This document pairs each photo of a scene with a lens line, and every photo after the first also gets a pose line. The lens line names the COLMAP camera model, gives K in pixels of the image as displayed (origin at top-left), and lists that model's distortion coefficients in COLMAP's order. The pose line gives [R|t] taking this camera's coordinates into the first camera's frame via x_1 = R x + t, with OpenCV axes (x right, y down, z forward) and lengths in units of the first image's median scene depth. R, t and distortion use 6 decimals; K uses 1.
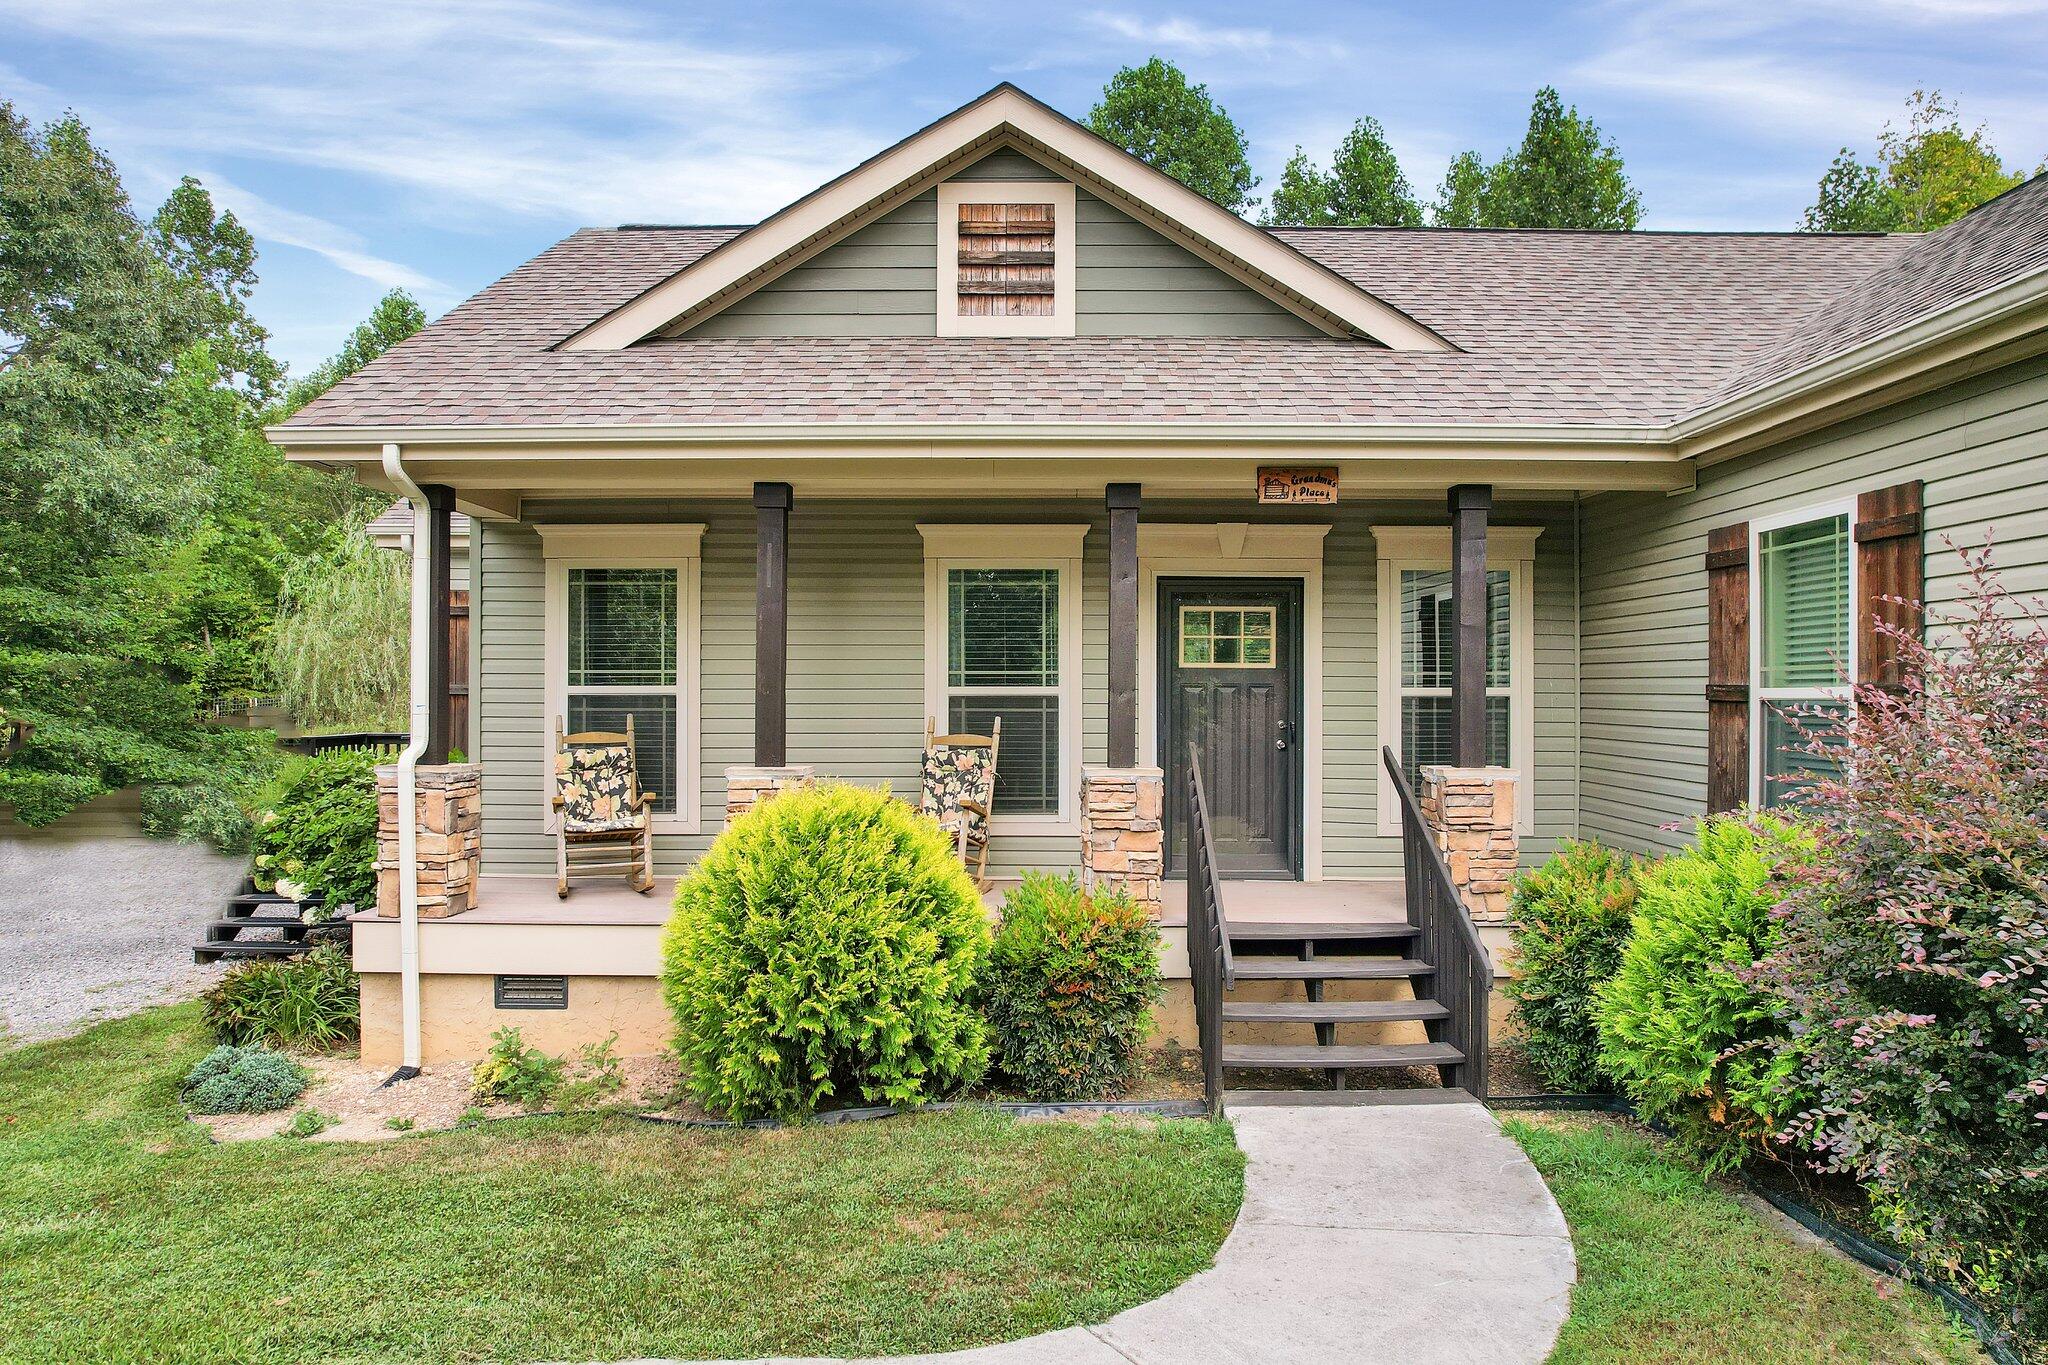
lens RADIAL K [[1313.7, 0, 1032.1], [0, 1313.7, 687.0], [0, 0, 1]] dist [-0.074977, 0.065367]
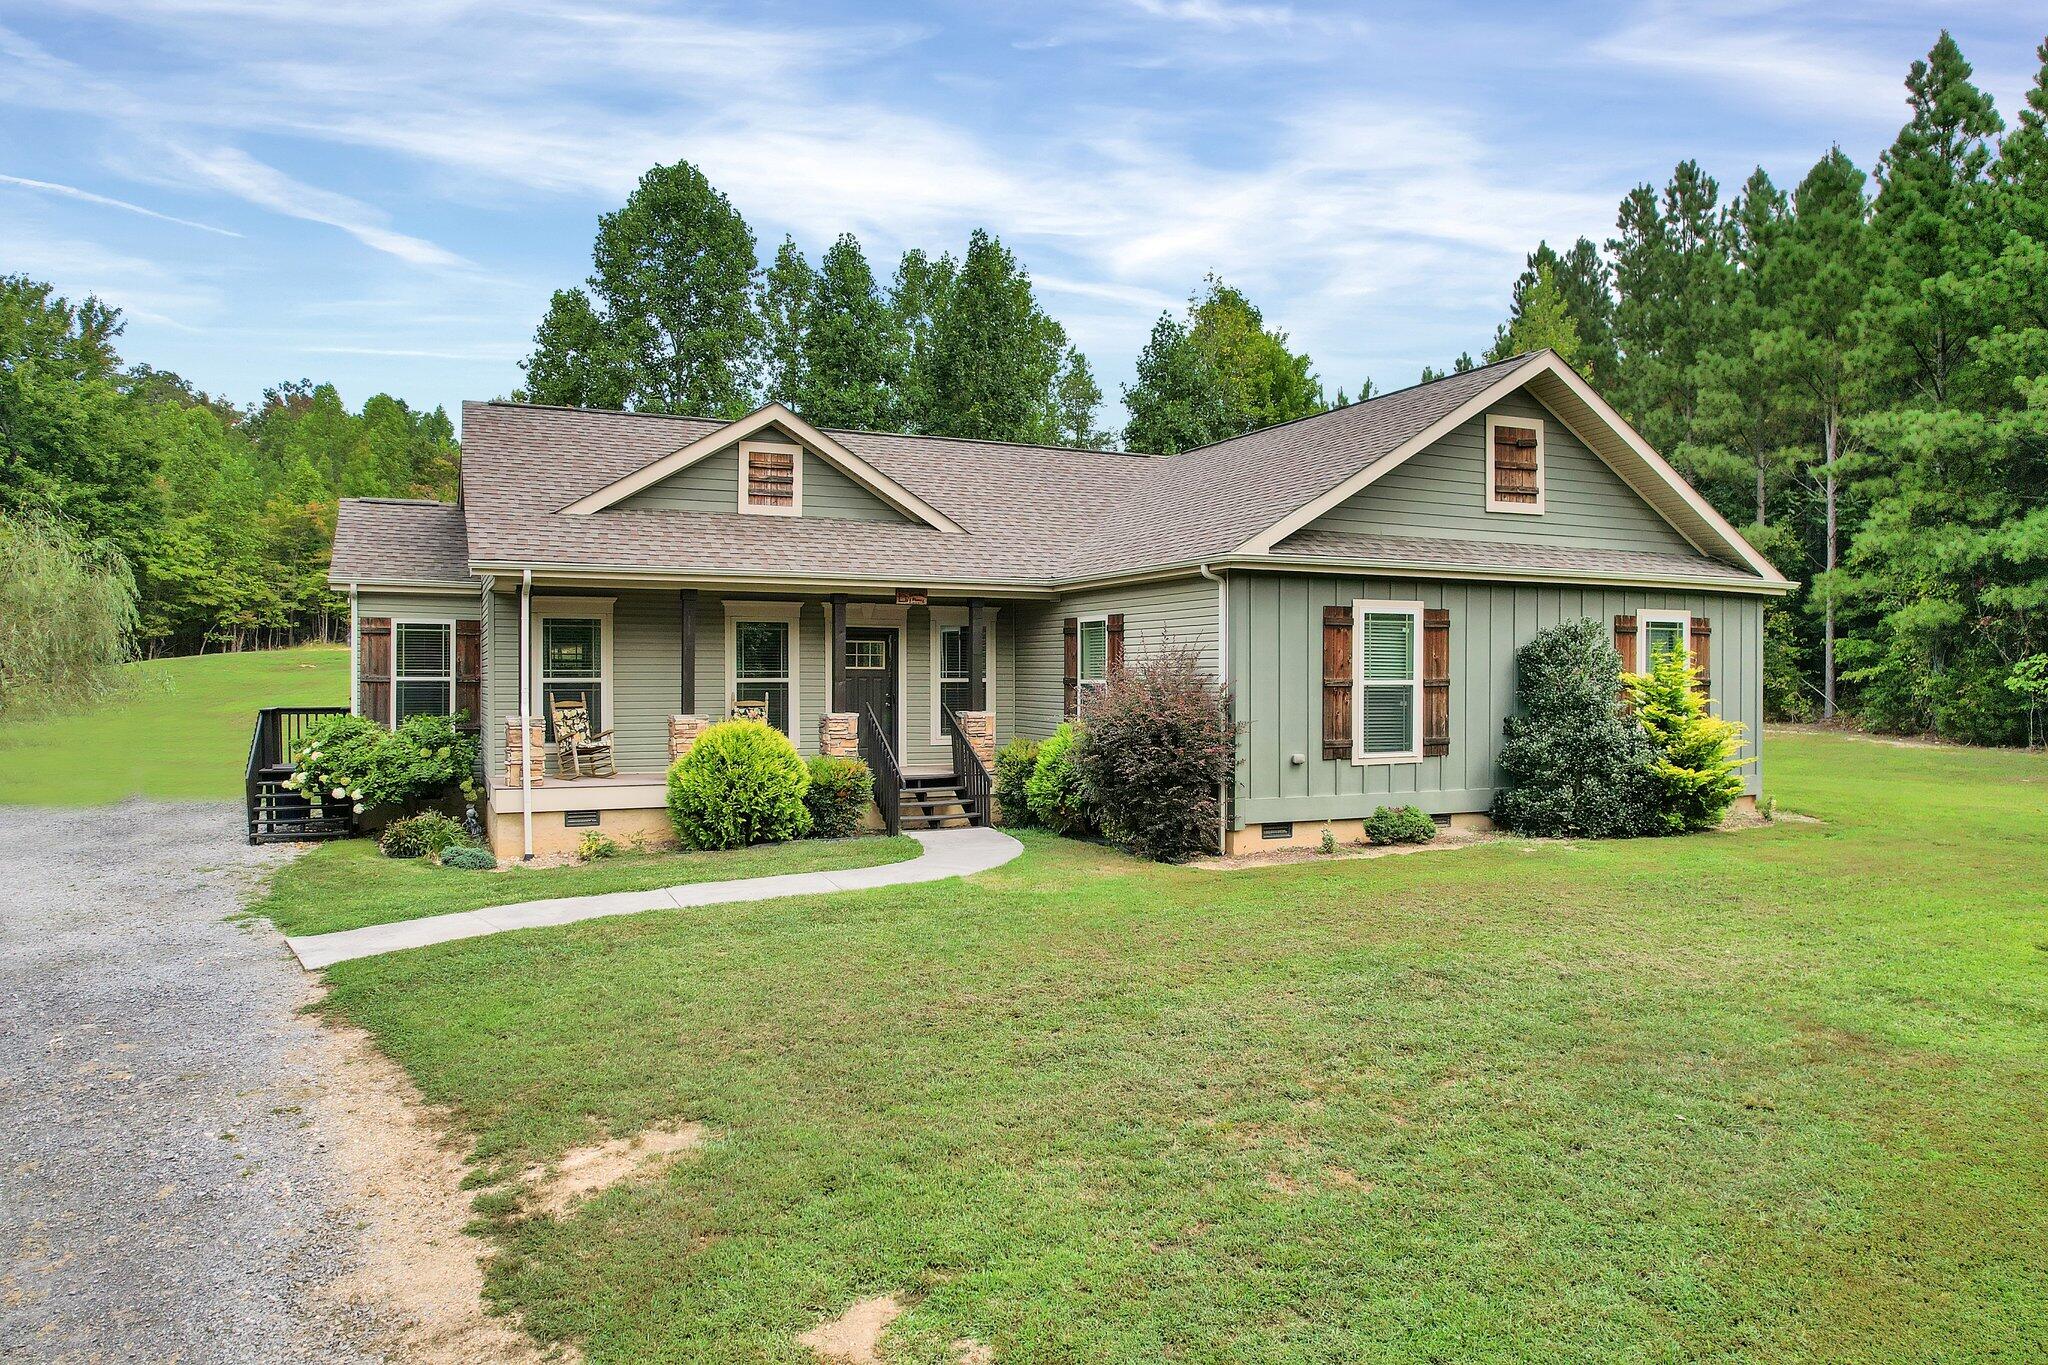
lens RADIAL K [[1313.7, 0, 1030.9], [0, 1313.7, 686.3], [0, 0, 1]] dist [-0.074977, 0.065367]
pose [[0.907133, -0.003479, 0.420831, -0.552174], [-0.002411, 0.999906, 0.013462, -0.017751], [-0.420838, -0.013227, 0.907039, -1.164835]]
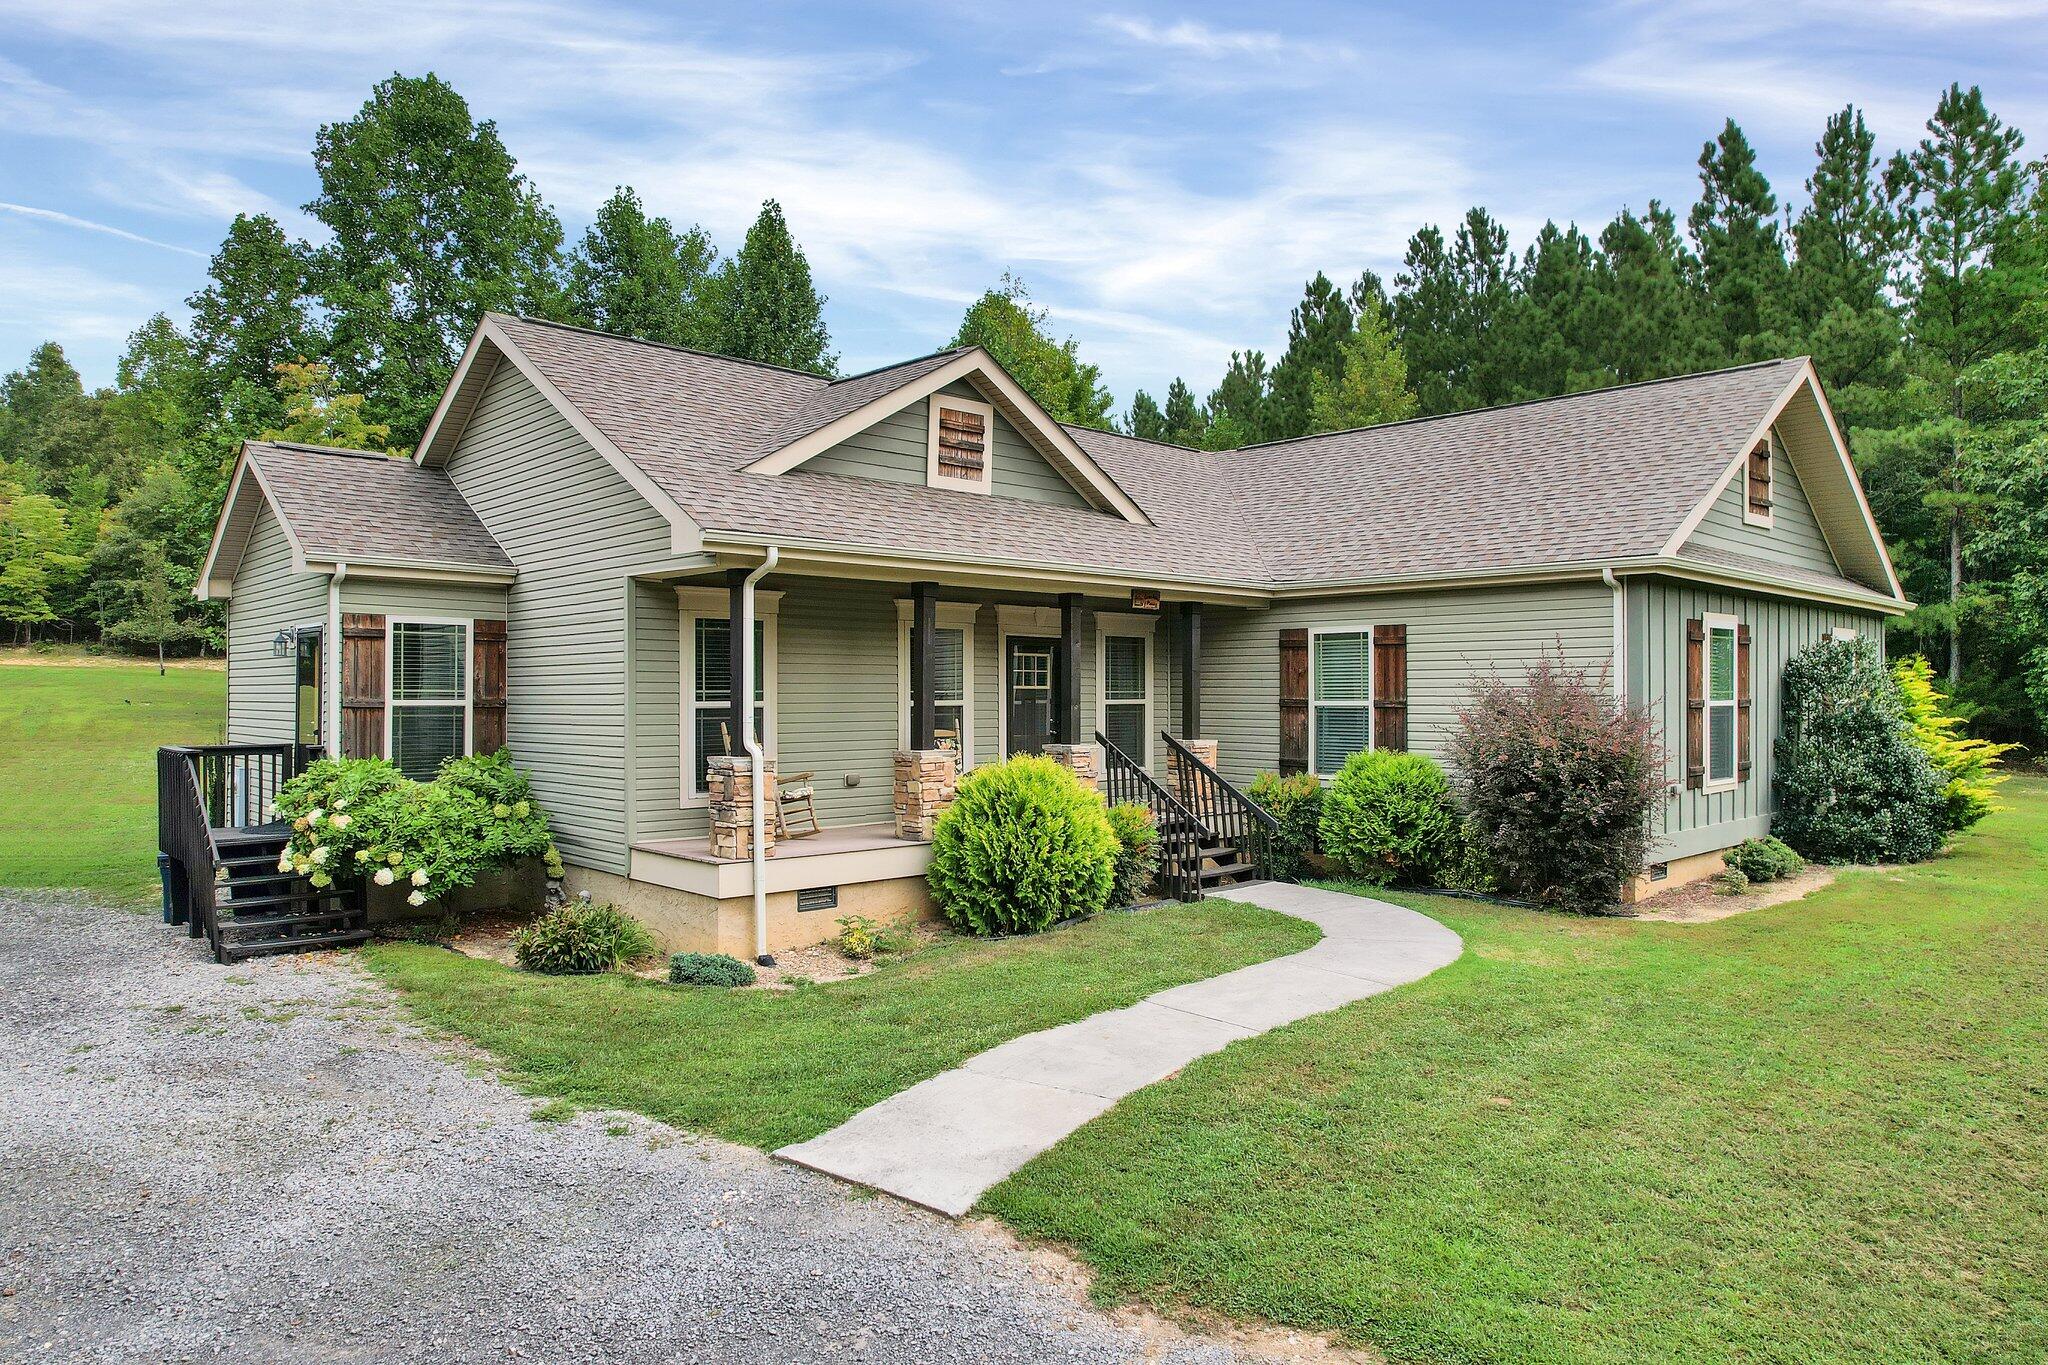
lens RADIAL K [[1313.7, 0, 1030.5], [0, 1313.7, 685.5], [0, 0, 1]] dist [-0.074977, 0.065367]
pose [[0.725537, 0.002130, 0.688179, -1.138642], [-0.002072, 0.999997, -0.000911, -0.019002], [-0.688180, -0.000765, 0.725540, -0.286069]]
